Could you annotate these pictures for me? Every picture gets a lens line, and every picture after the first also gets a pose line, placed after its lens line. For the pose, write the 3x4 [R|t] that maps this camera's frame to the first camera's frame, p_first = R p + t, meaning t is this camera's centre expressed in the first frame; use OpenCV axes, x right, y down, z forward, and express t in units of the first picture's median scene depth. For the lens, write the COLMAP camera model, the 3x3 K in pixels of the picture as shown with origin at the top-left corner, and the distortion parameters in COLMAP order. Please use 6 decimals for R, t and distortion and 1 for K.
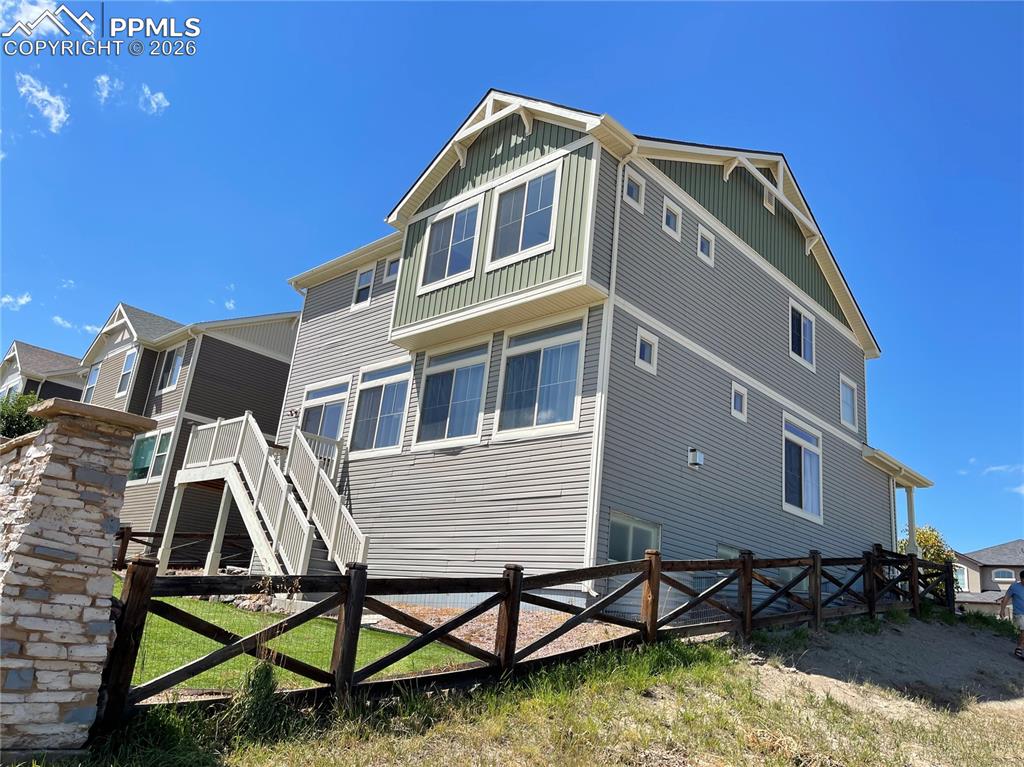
lens RADIAL K [[757.5, 0, 512.0], [0, 757.5, 383.5], [0, 0, 1]] dist [0.116380, -0.137680]
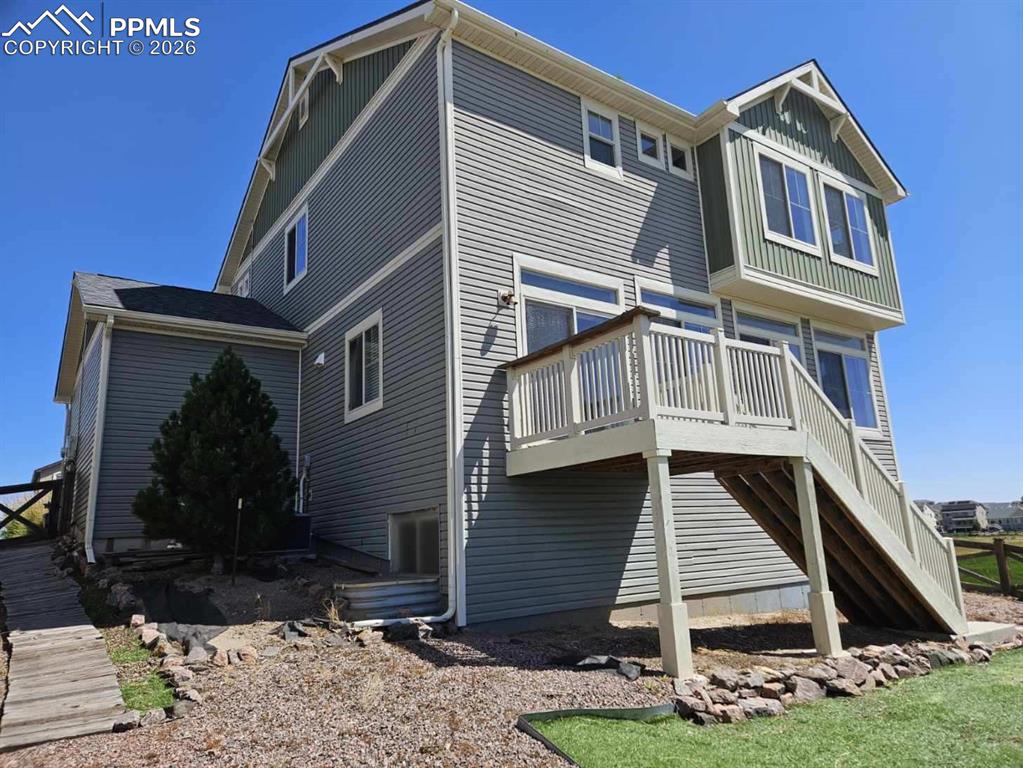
lens RADIAL K [[669.1, 0, 511.5], [0, 669.1, 384.0], [0, 0, 1]] dist [0.093236, -0.058134]
pose [[0.170433, 0.102583, 0.980015, -0.863279], [-0.228813, 0.971501, -0.061899, 0.144463], [-0.958435, -0.213690, 0.189048, 1.073464]]
